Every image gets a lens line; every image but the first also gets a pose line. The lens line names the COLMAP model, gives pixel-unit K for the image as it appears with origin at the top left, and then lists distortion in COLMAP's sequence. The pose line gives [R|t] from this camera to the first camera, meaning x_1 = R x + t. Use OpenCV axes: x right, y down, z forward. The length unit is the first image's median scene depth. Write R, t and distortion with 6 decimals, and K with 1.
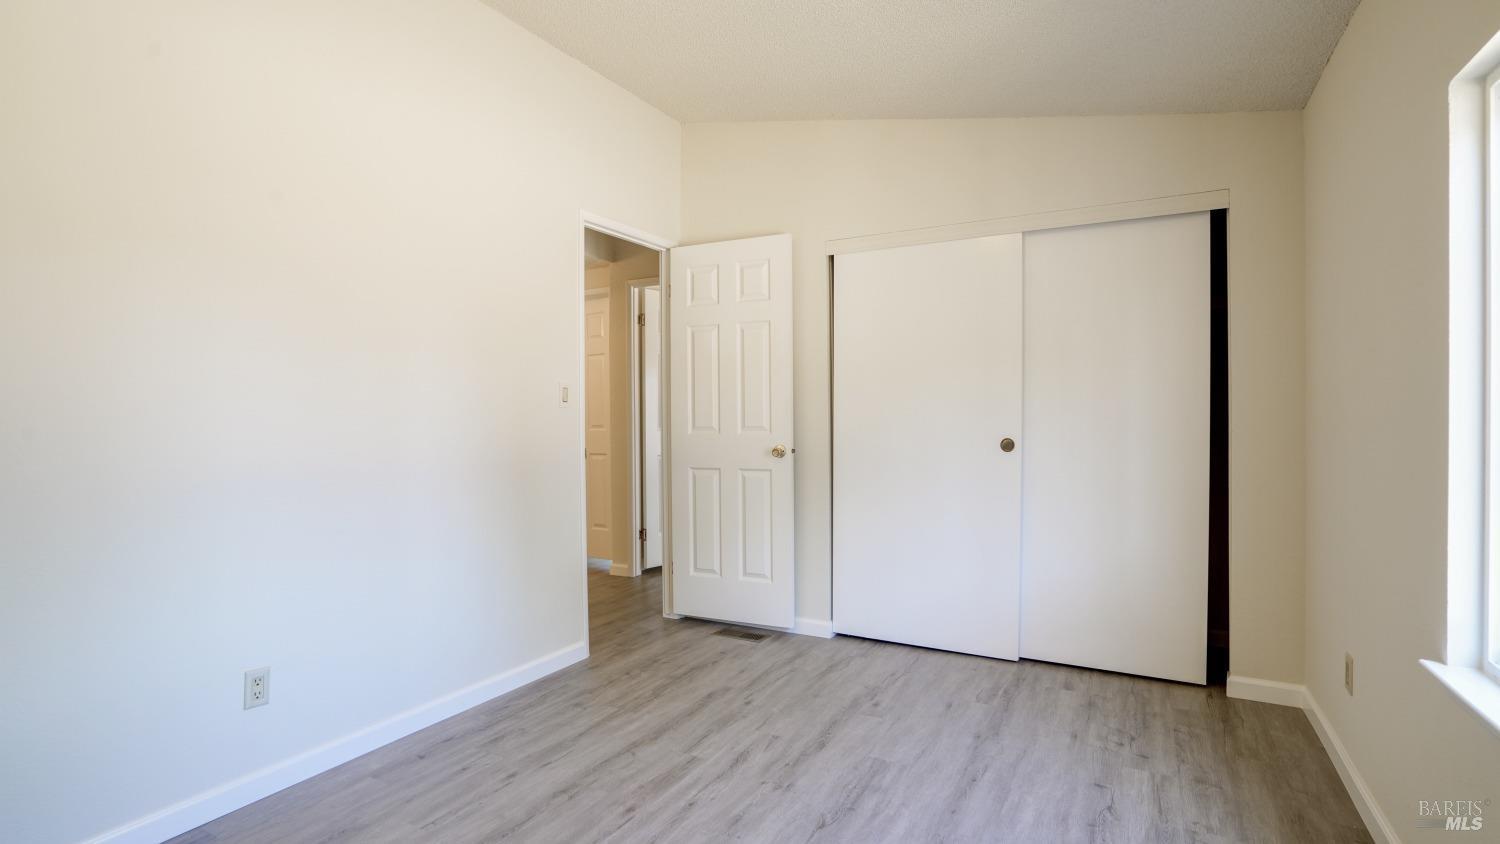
lens RADIAL K [[704.5, 0, 741.8], [0, 704.5, 421.7], [0, 0, 1]] dist [-0.045205, 0.011029]
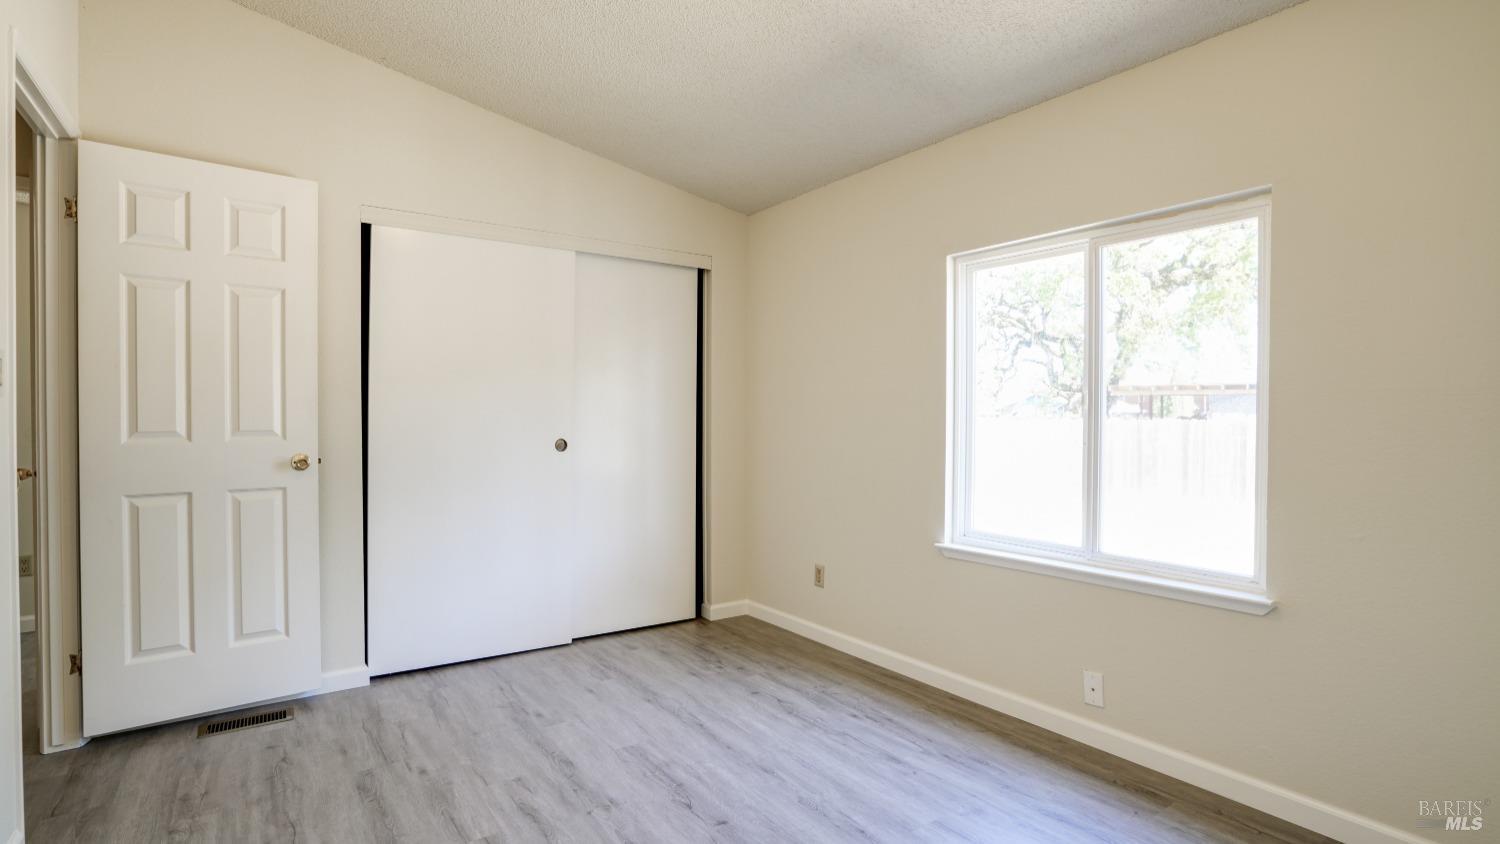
lens RADIAL K [[704.5, 0, 751.6], [0, 704.5, 421.6], [0, 0, 1]] dist [-0.045205, 0.011029]
pose [[0.434239, 0.002475, 0.900794, -0.522366], [0.003933, 0.999981, -0.004643, 0.004344], [-0.900789, 0.005559, 0.434221, 0.300604]]
